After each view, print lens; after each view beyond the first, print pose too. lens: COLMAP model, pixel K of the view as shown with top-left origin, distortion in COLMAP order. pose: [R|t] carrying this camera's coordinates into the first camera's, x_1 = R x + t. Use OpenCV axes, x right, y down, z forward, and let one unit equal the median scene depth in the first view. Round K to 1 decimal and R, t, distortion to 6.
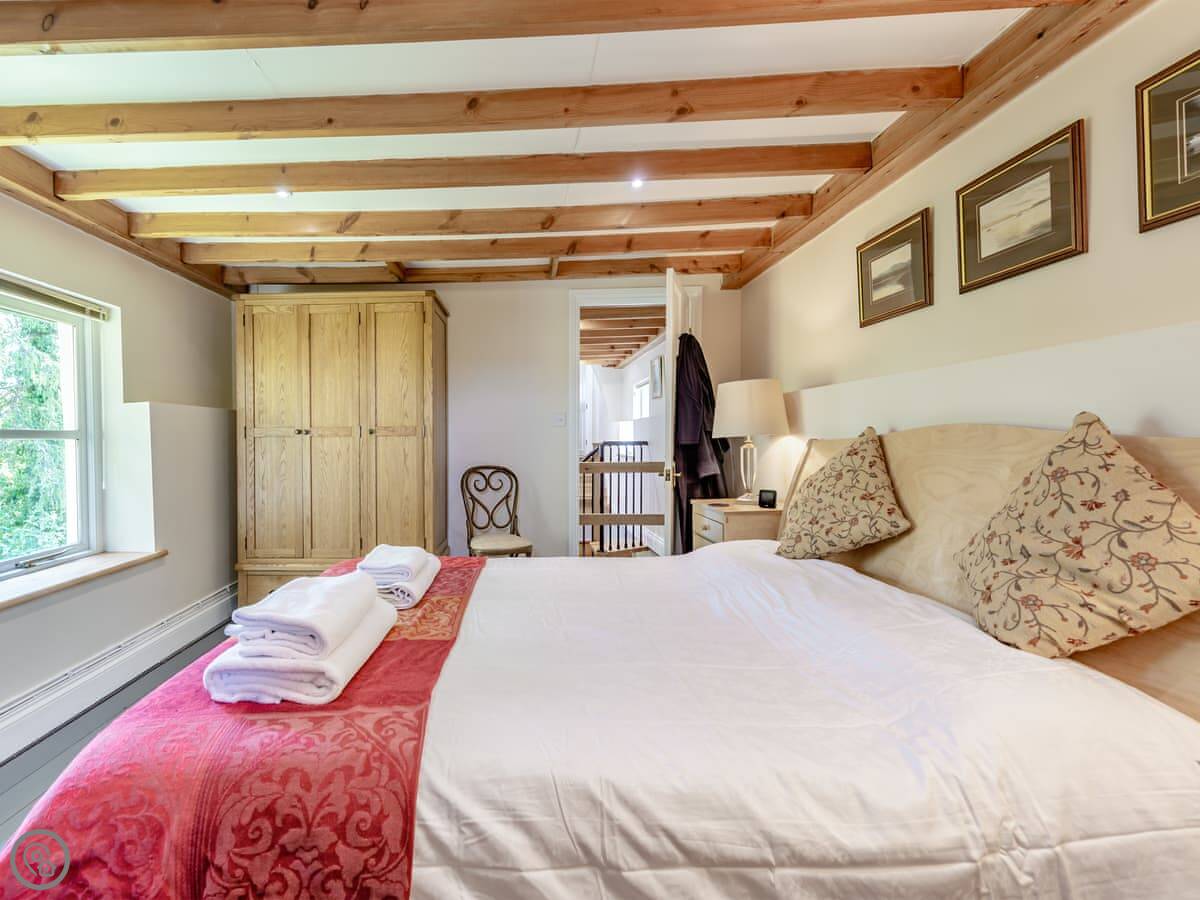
lens RADIAL K [[510.0, 0, 489.8], [0, 510.0, 433.6], [0, 0, 1]] dist [-0.000884, -0.000303]
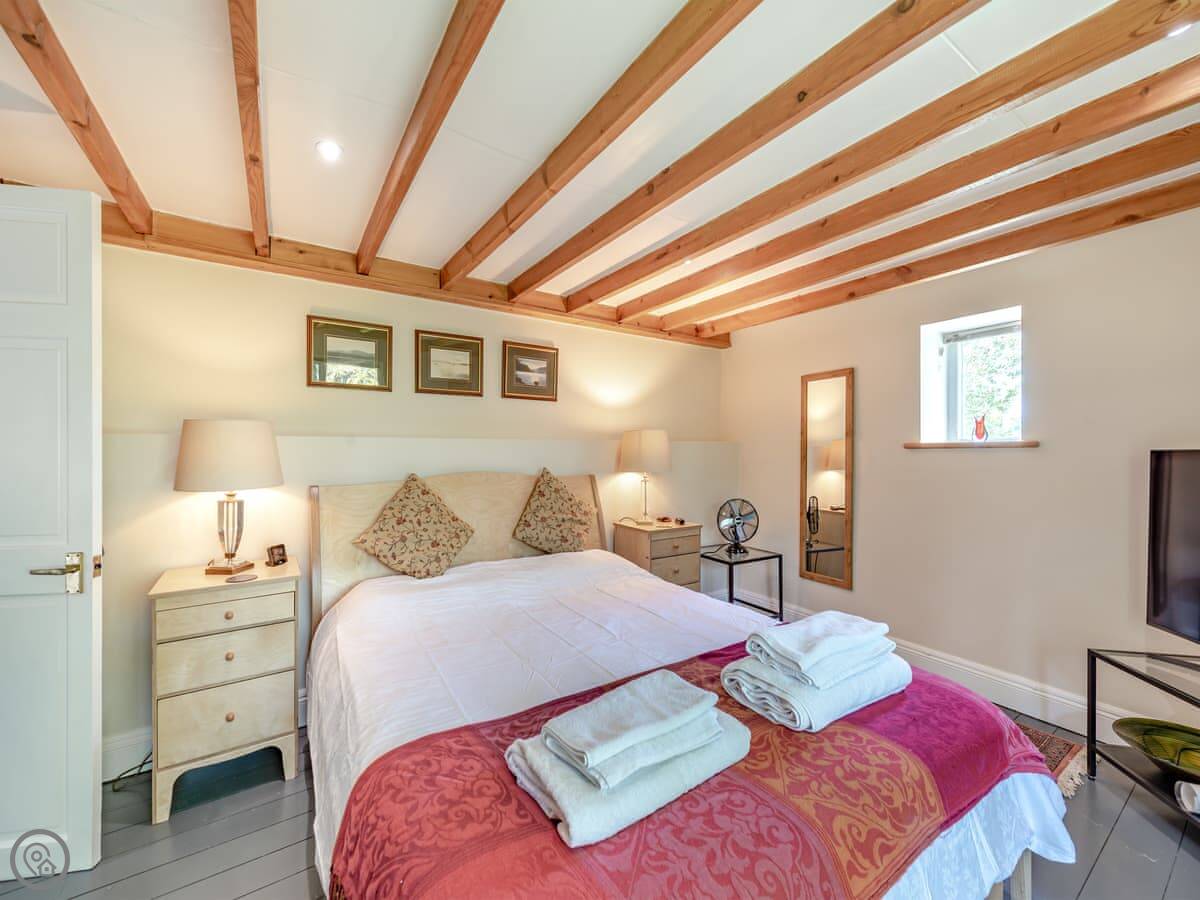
lens RADIAL K [[473.9, 0, 600.0], [0, 473.9, 450.0], [0, 0, 1]] dist [0.017232, -0.005039]
pose [[-0.601185, 0.004483, 0.799097, -0.681215], [-0.002916, 0.999965, -0.007804, -0.076893], [-0.799104, -0.007022, -0.601151, 1.464561]]
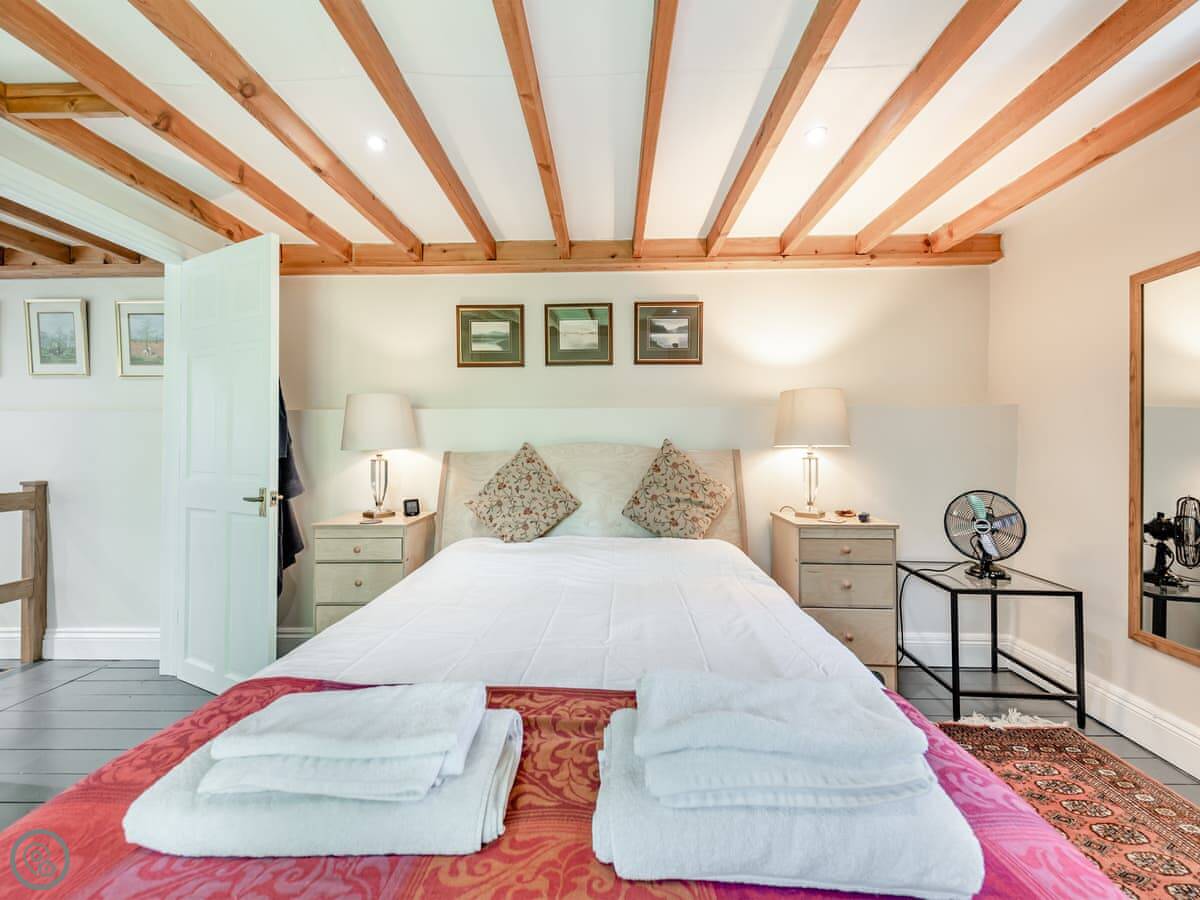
lens RADIAL K [[478.7, 0, 600.7], [0, 478.7, 439.0], [0, 0, 1]] dist [0.019272, -0.005973]
pose [[-0.027230, 0.013179, 0.999542, -0.685732], [-0.004016, 0.999904, -0.013293, -0.008188], [-0.999621, -0.004376, -0.027175, 0.867742]]
